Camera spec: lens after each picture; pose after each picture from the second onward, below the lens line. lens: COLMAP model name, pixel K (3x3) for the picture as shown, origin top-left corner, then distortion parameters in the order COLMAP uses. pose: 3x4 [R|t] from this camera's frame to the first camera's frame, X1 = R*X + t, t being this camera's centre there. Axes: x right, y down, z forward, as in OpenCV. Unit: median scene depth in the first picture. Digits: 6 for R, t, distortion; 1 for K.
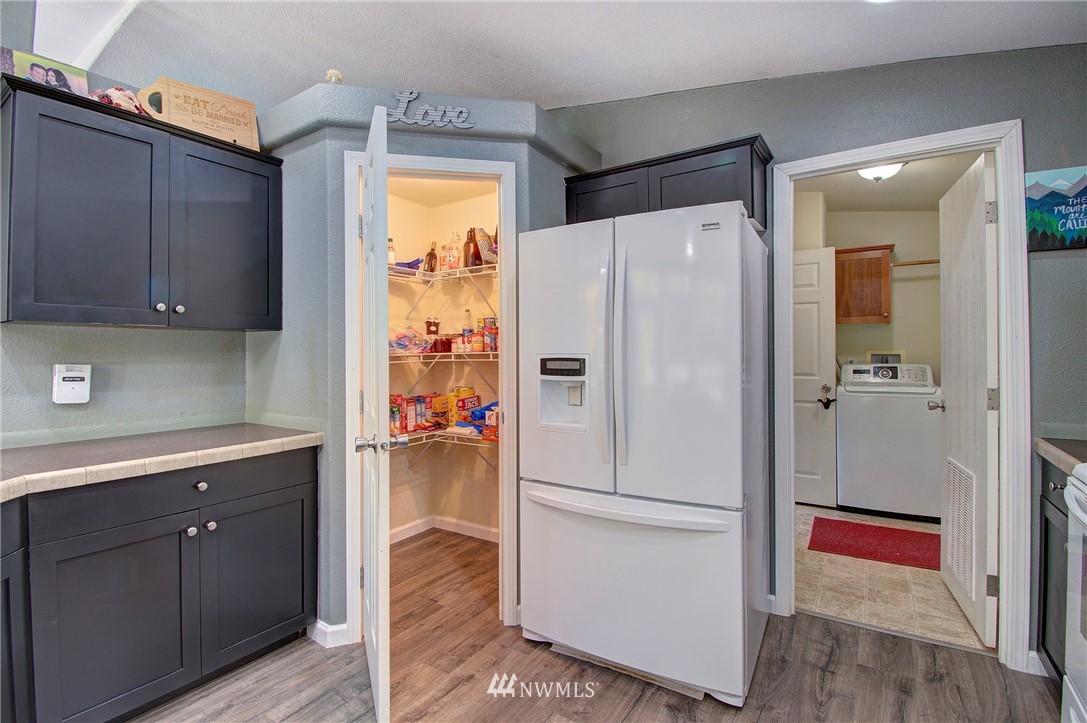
lens RADIAL K [[508.9, 0, 540.3], [0, 508.9, 353.5], [0, 0, 1]] dist [0.000264, -0.004105]
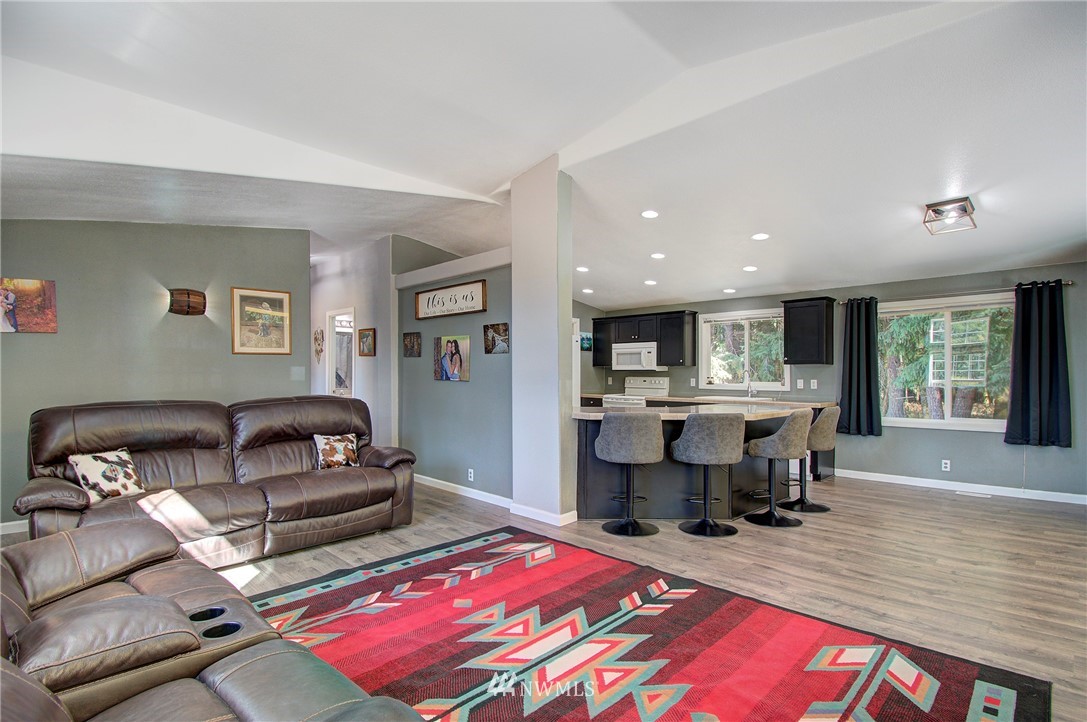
lens RADIAL K [[536.1, 0, 526.5], [0, 536.1, 374.8], [0, 0, 1]] dist [-0.003880, -0.011897]
pose [[0.223799, 0.005251, 0.974621, -2.725053], [-0.005538, 0.999976, -0.004116, 0.021625], [-0.974619, -0.004476, 0.223823, 0.323810]]
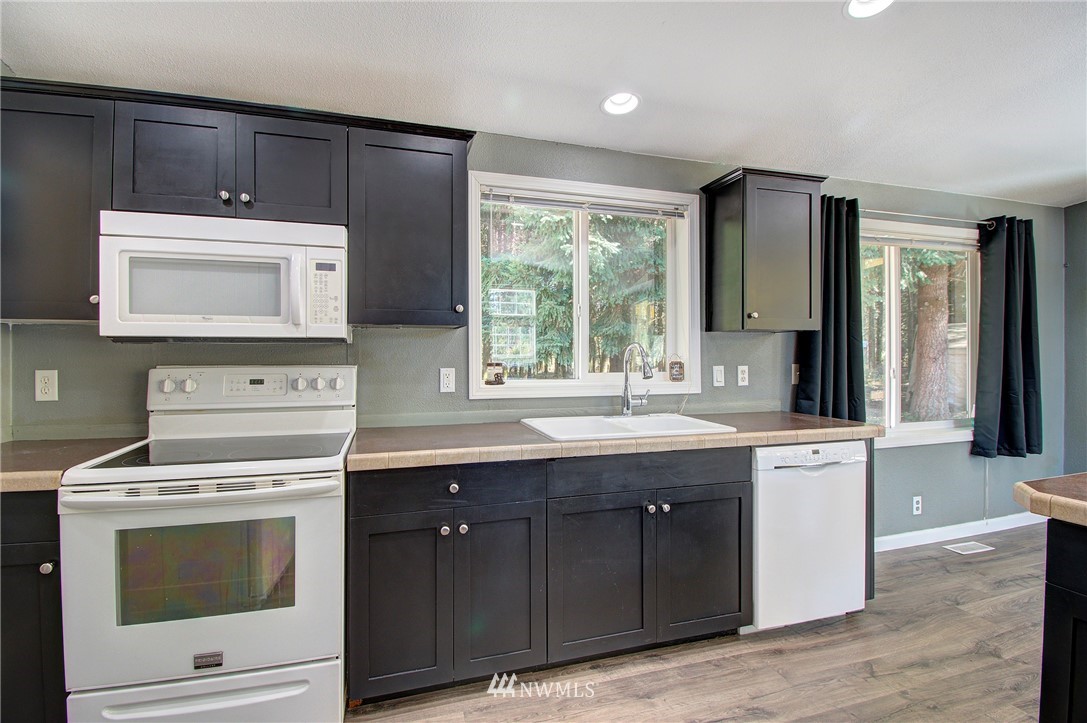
lens RADIAL K [[508.9, 0, 545.8], [0, 508.9, 356.5], [0, 0, 1]] dist [0.000264, -0.004105]
pose [[-0.771590, 0.010686, 0.636031, -0.151261], [0.008383, 0.999943, -0.006631, 0.010248], [-0.636065, 0.000215, -0.771635, 0.695353]]
